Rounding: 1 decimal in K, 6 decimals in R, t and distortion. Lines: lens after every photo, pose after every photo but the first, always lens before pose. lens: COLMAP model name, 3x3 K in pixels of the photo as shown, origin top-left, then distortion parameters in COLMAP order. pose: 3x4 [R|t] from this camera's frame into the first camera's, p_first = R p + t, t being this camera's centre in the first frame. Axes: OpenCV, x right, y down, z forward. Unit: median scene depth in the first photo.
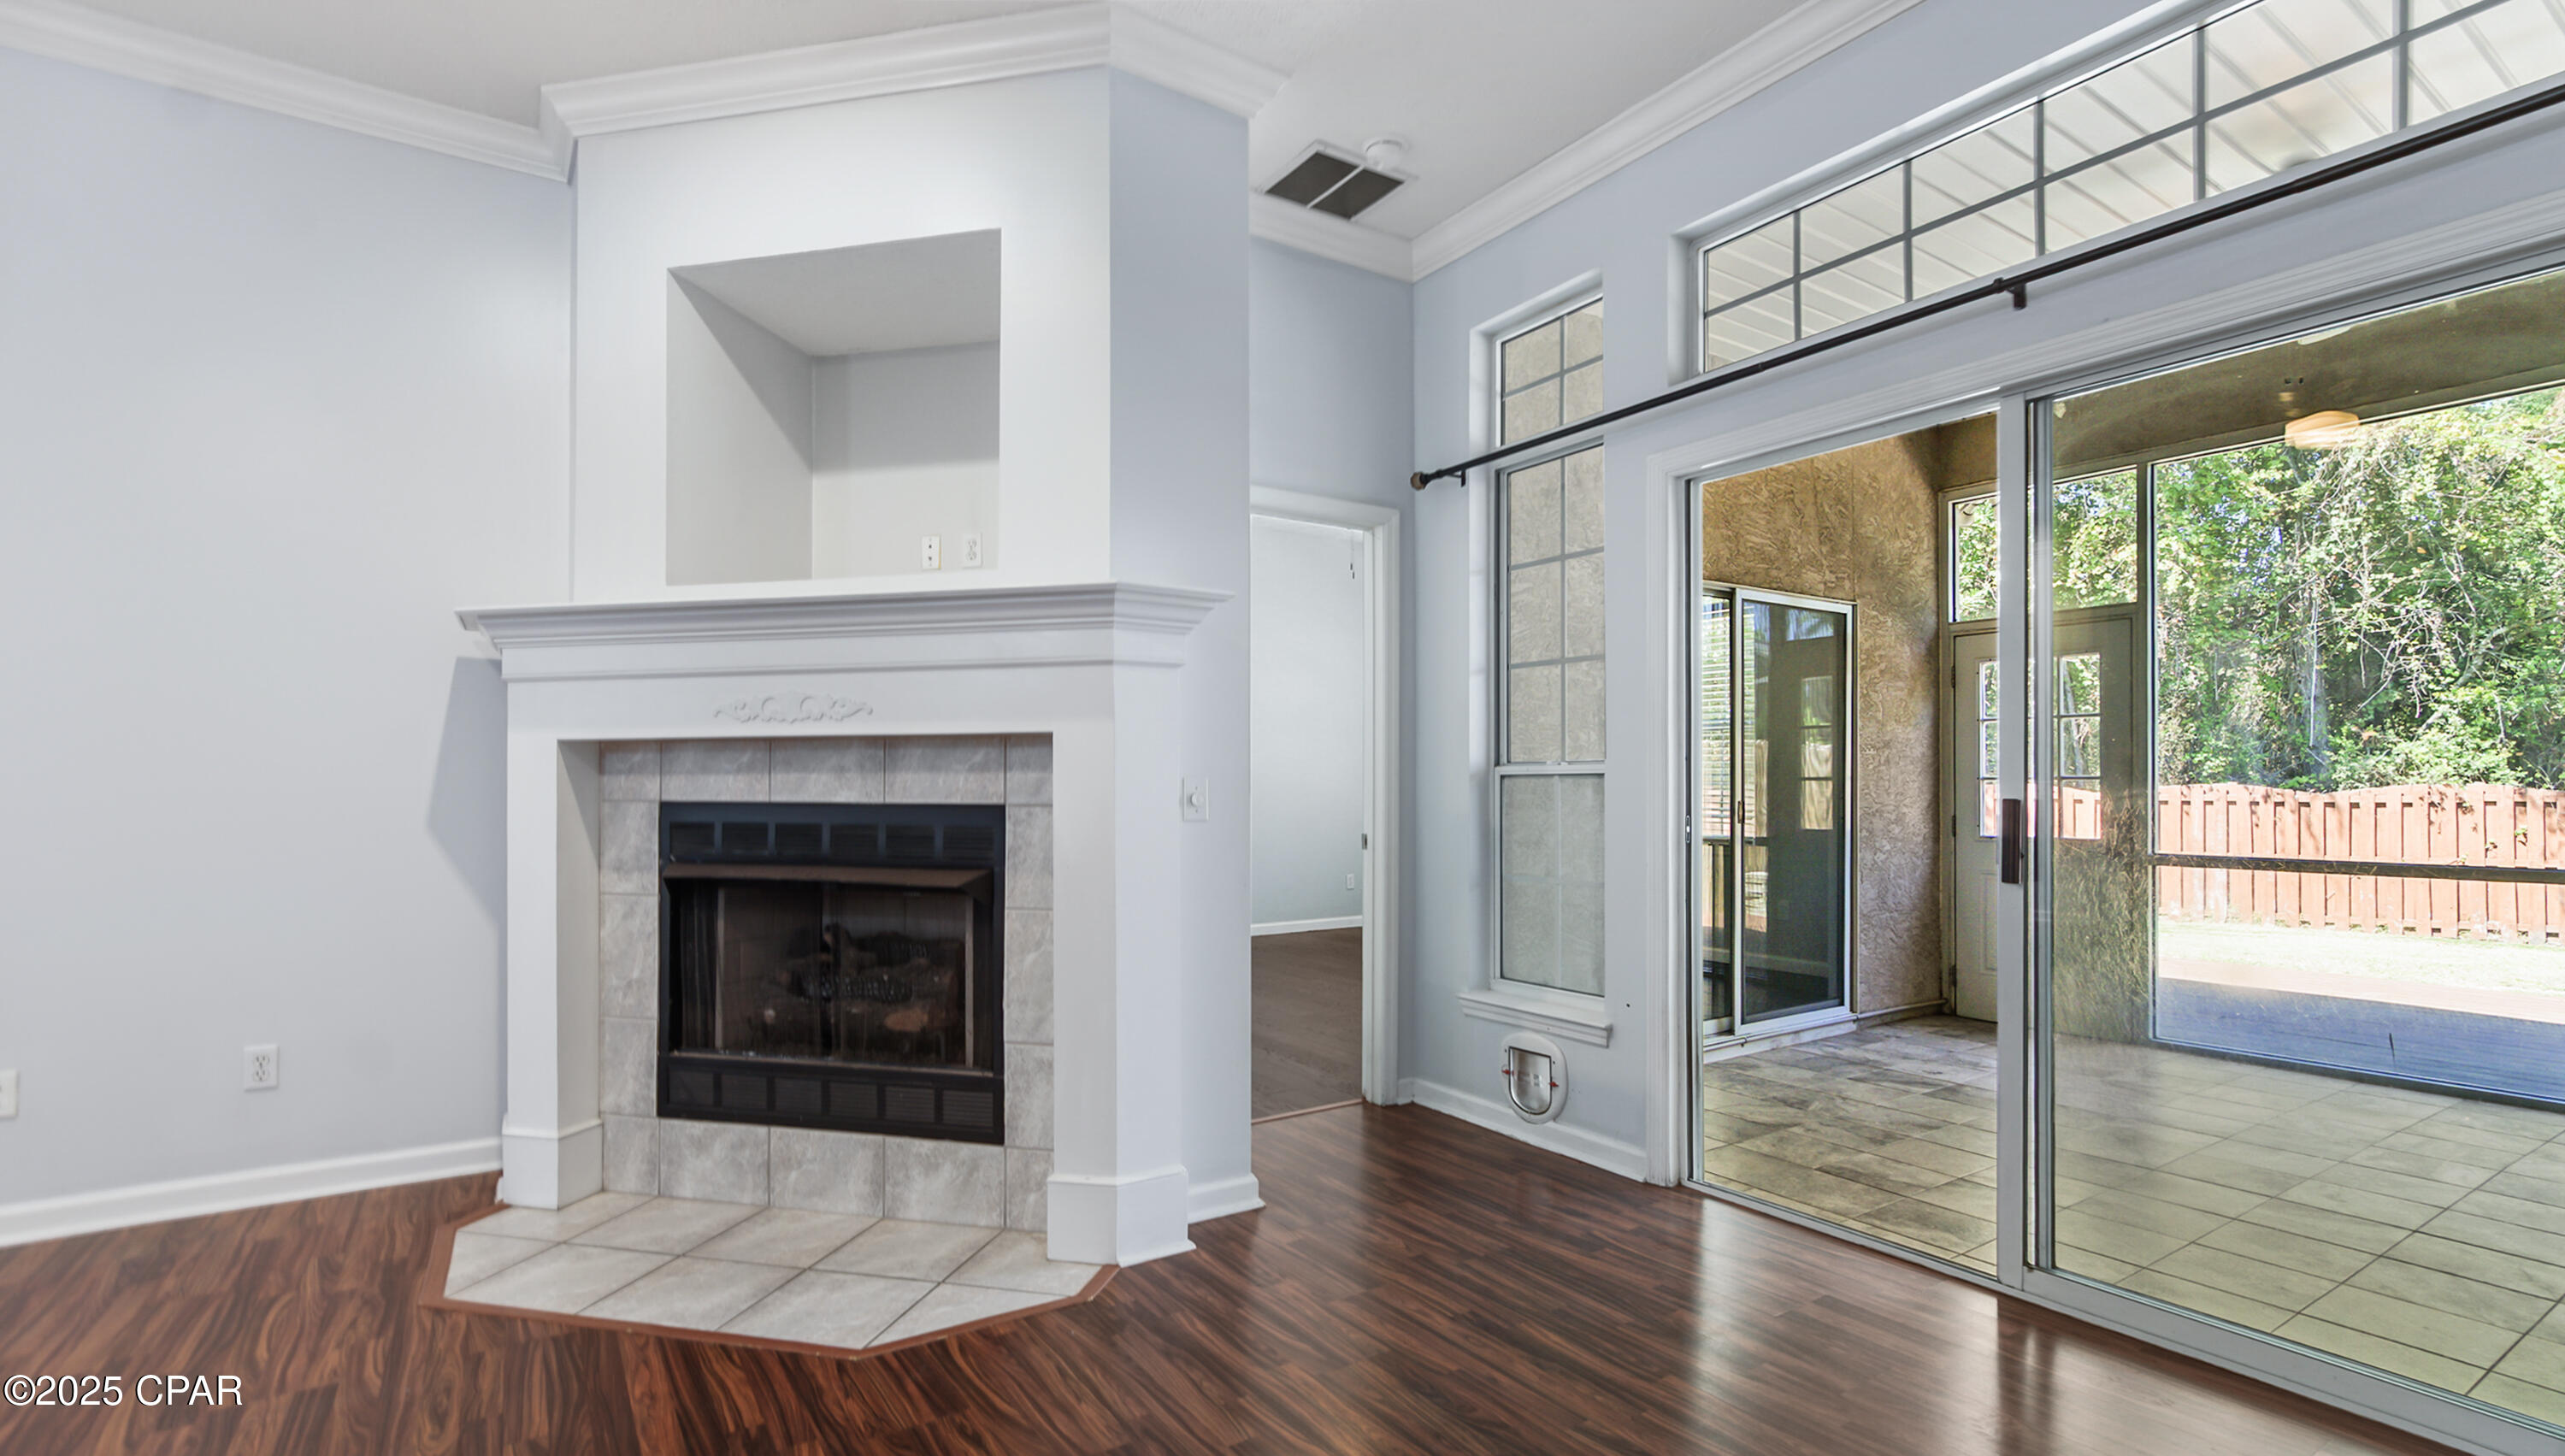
lens RADIAL K [[1165.4, 0, 1255.5], [0, 1165.4, 783.4], [0, 0, 1]] dist [-0.003971, 0.001586]
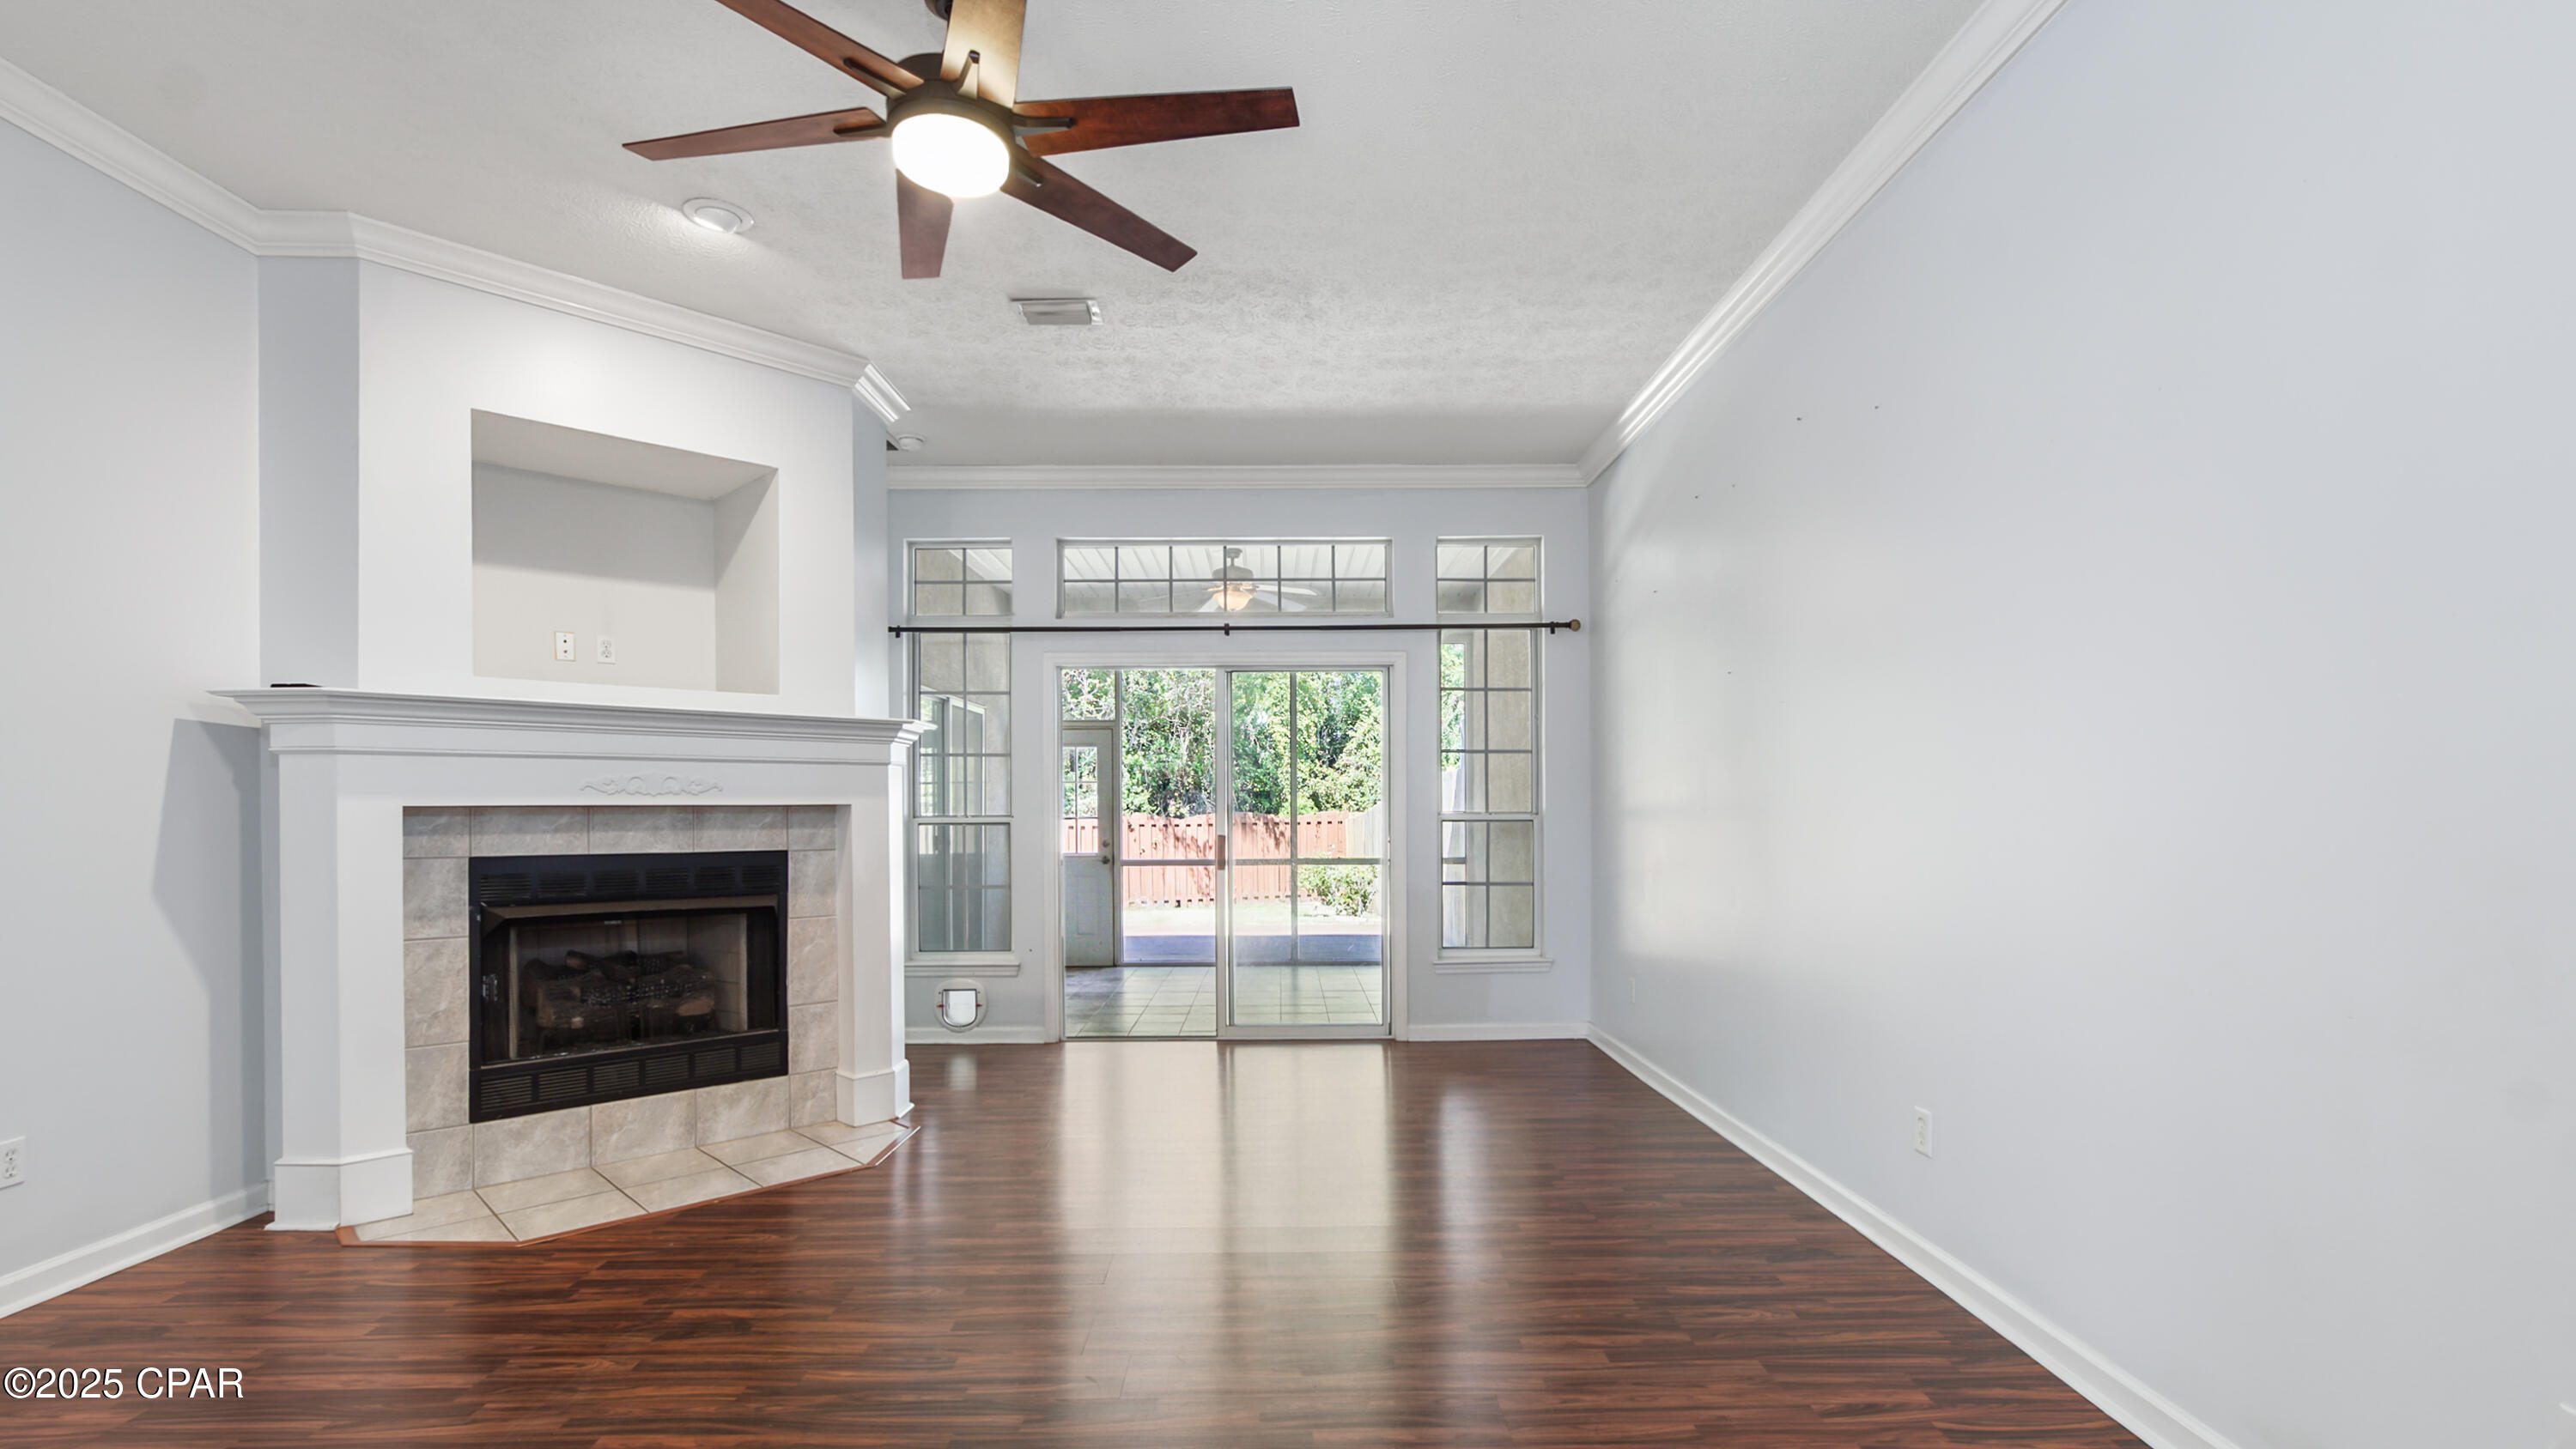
lens RADIAL K [[1156.8, 0, 1269.7], [0, 1156.8, 805.7], [0, 0, 1]] dist [-0.008934, 0.008524]
pose [[0.550838, 0.001005, 0.834612, -1.011749], [0.001022, 0.999998, -0.001878, -0.033015], [-0.834612, 0.001887, 0.550836, -0.318783]]
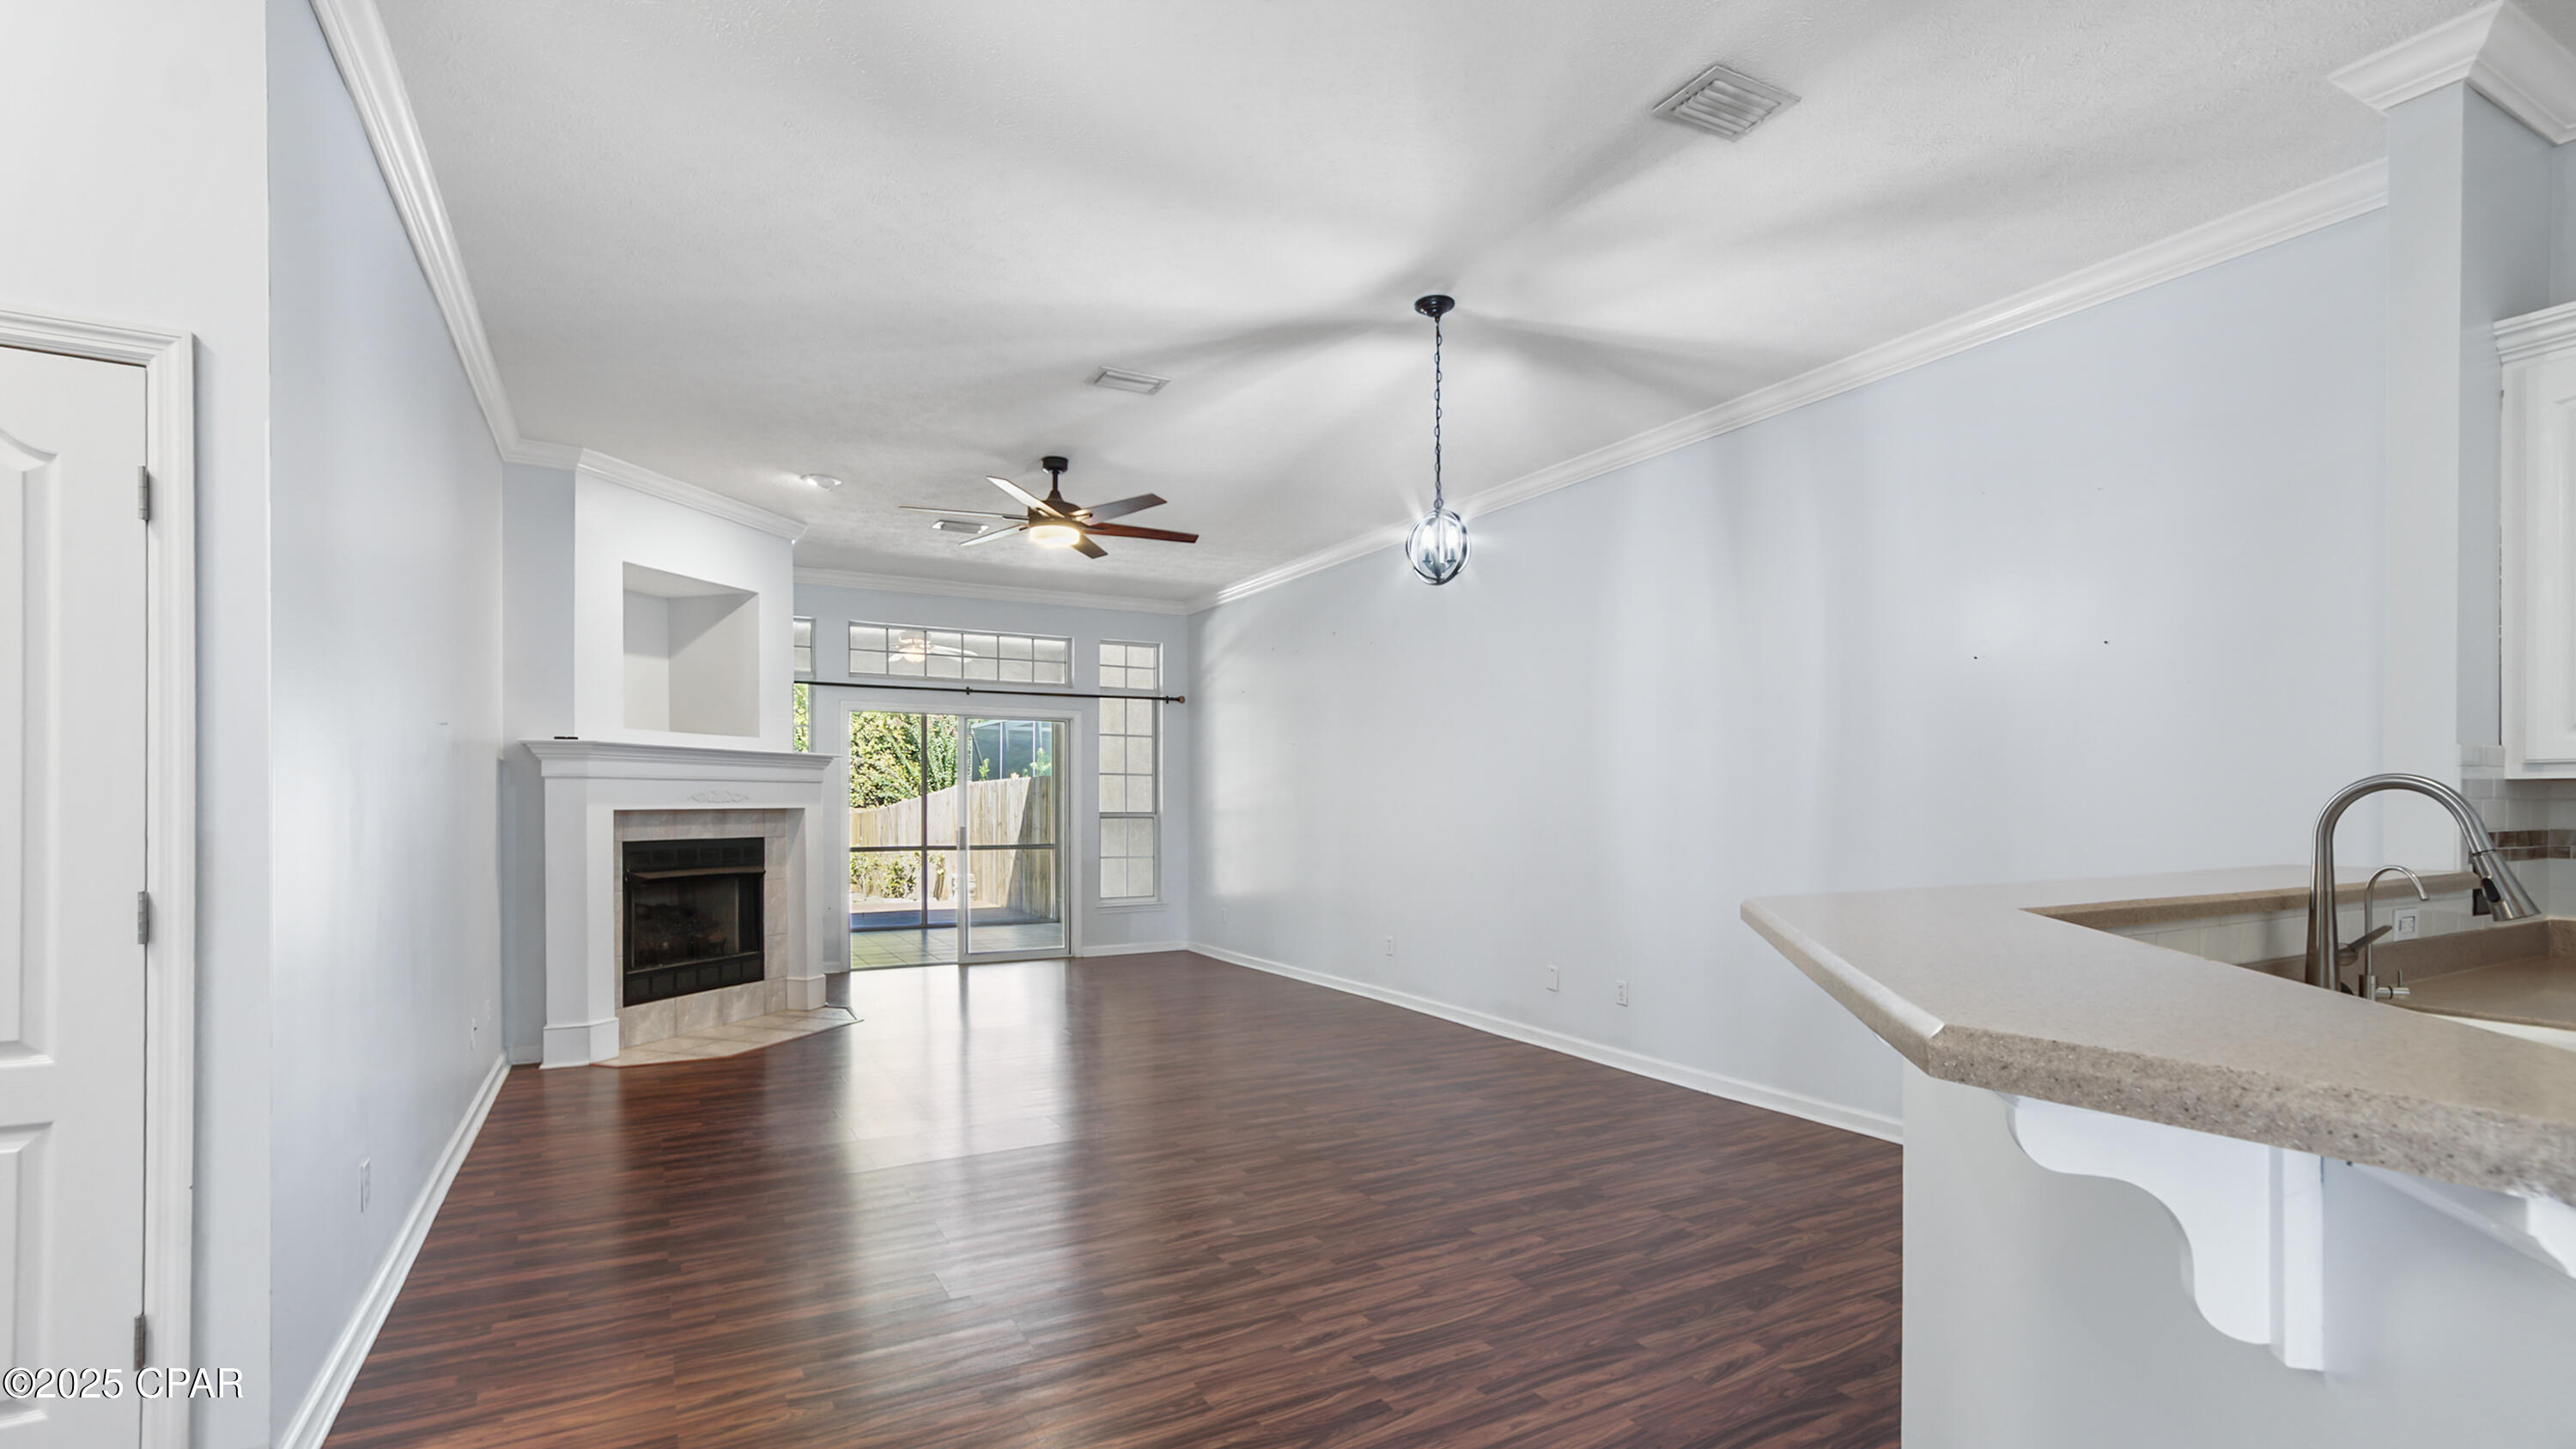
lens RADIAL K [[1156.8, 0, 1284.1], [0, 1156.8, 799.6], [0, 0, 1]] dist [-0.008934, 0.008524]
pose [[0.079020, 0.004323, 0.996864, -2.237639], [-0.006441, 0.999972, -0.003826, -0.051167], [-0.996852, -0.006119, 0.079046, -0.221593]]
